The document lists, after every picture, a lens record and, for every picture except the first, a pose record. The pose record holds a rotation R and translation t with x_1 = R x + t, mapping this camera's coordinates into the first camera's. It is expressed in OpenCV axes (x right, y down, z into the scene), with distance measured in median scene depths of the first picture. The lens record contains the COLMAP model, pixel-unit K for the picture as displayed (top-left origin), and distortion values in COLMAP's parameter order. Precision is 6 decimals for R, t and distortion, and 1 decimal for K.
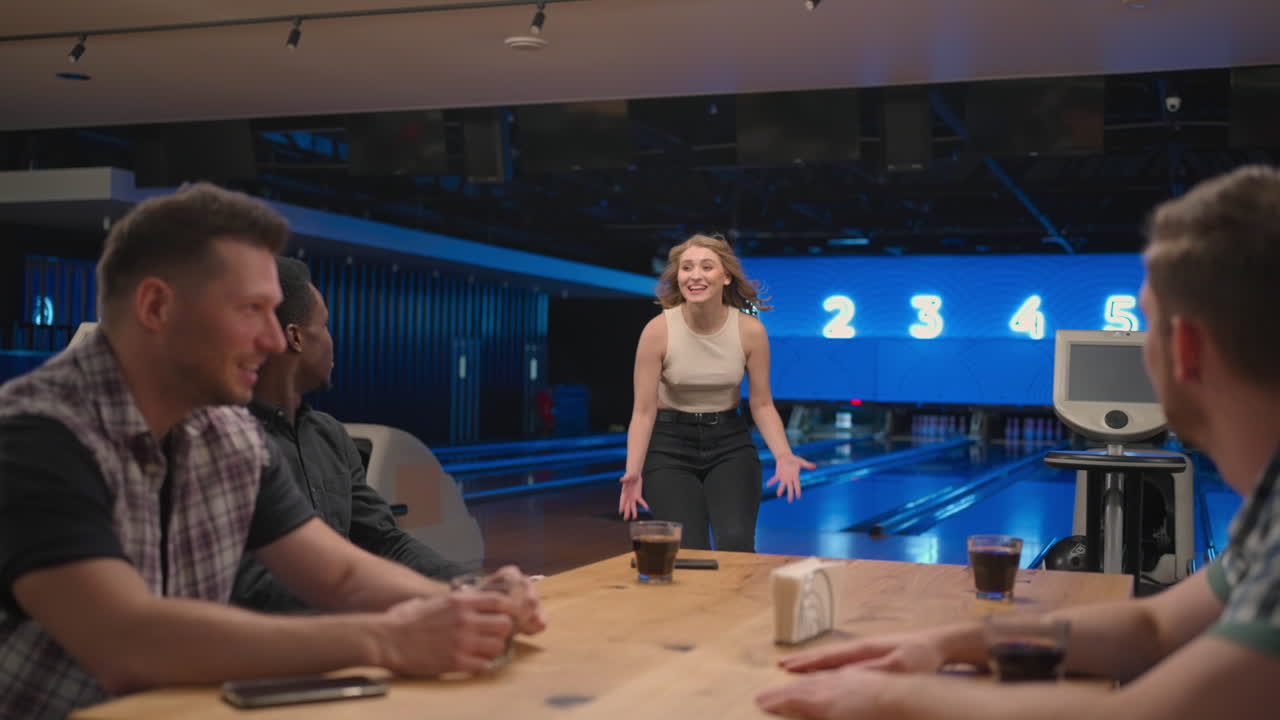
lens RADIAL K [[1488.1, 0, 645.9], [0, 1488.1, 363.7], [0, 0, 1]] dist [0.013740, 0.000000]
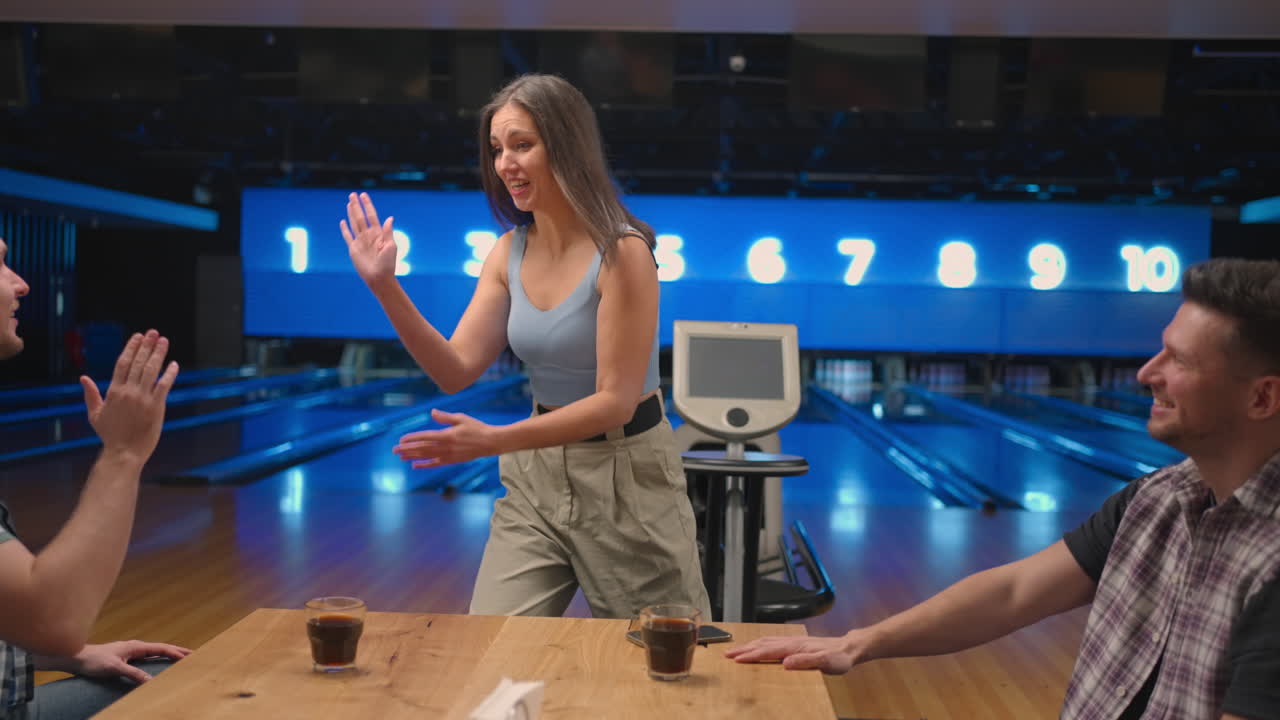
lens RADIAL K [[1488.1, 0, 639.9], [0, 1488.1, 360.2], [0, 0, 1]] dist [0.013740, 0.000000]
pose [[0.955561, -0.005090, 0.294751, -0.006324], [-0.008524, 0.998956, 0.044887, -0.009000], [-0.294672, -0.045404, 0.954519, 0.020275]]
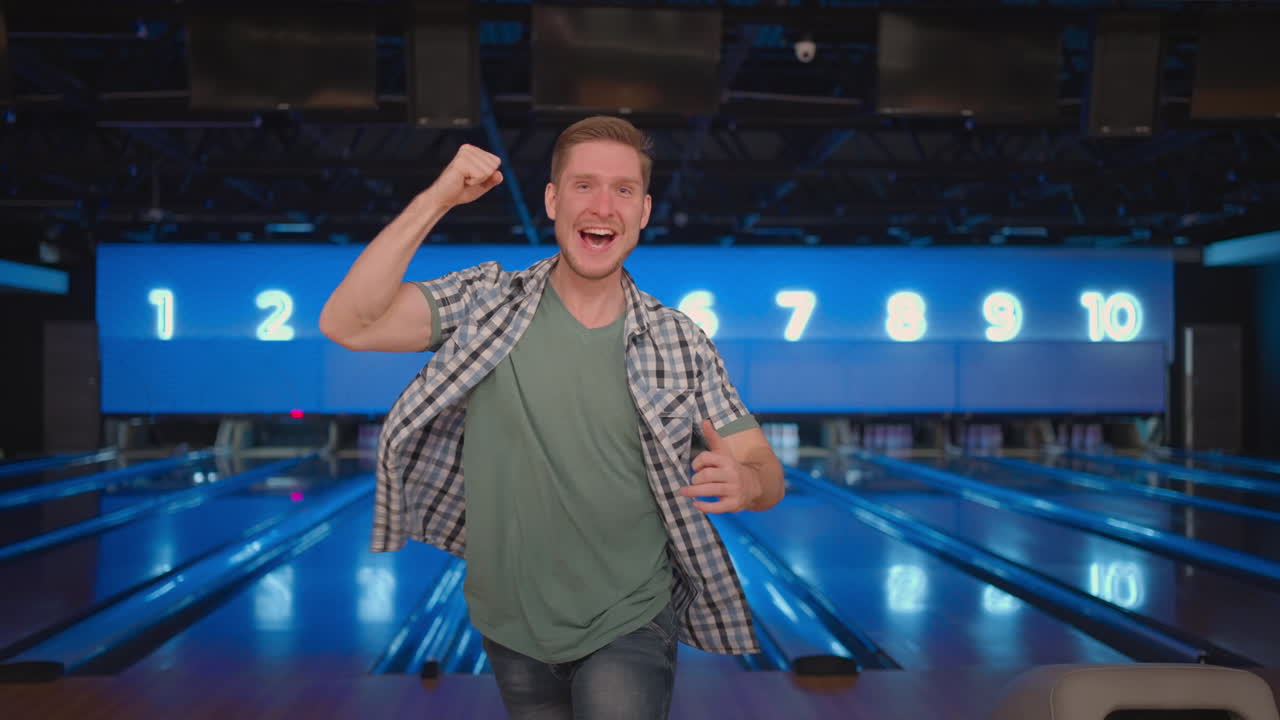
lens RADIAL K [[1488.1, 0, 638.4], [0, 1488.1, 361.2], [0, 0, 1]] dist [0.013740, 0.000000]
pose [[0.925027, -0.015634, 0.379580, -0.004217], [0.013065, 0.999871, 0.009343, -0.014974], [-0.379677, -0.003684, 0.925112, 0.185345]]
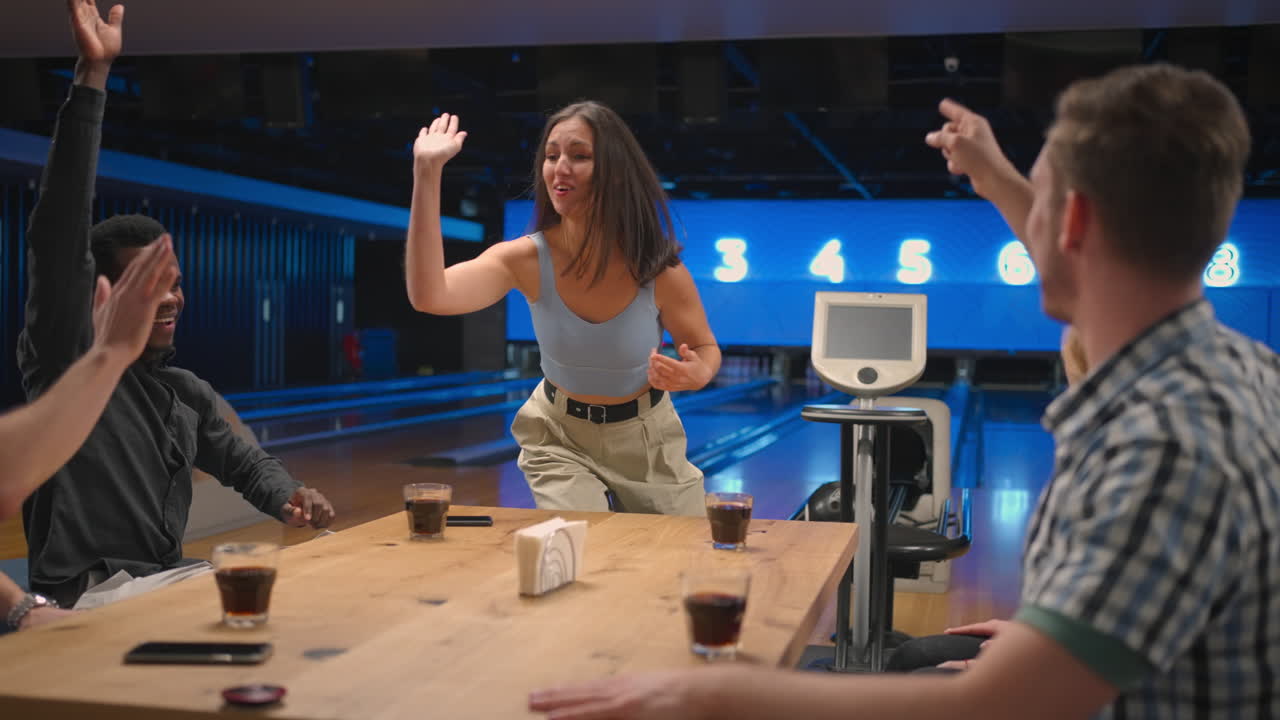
lens RADIAL K [[1488.1, 0, 641.8], [0, 1488.1, 359.2], [0, 0, 1]] dist [0.013740, 0.000000]
pose [[0.992542, -0.005310, 0.121787, 0.004049], [0.000705, 0.999284, 0.037828, -0.003377], [-0.121901, -0.037460, 0.991835, -0.012511]]
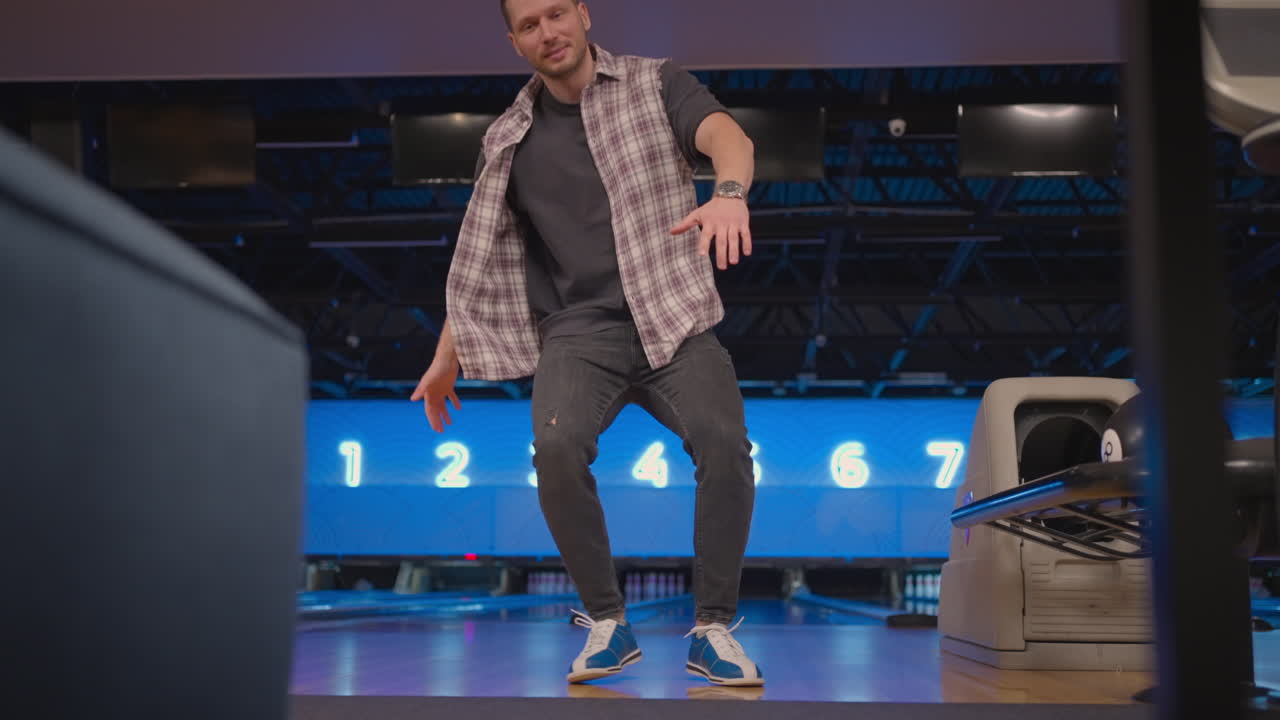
lens RADIAL K [[1488.1, 0, 645.9], [0, 1488.1, 350.9], [0, 0, 1]] dist [0.013740, 0.000000]
pose [[0.961011, 0.028317, 0.275056, -0.016168], [0.010926, 0.990077, -0.140101, 0.043130], [-0.276294, 0.137644, 0.951166, 0.117092]]
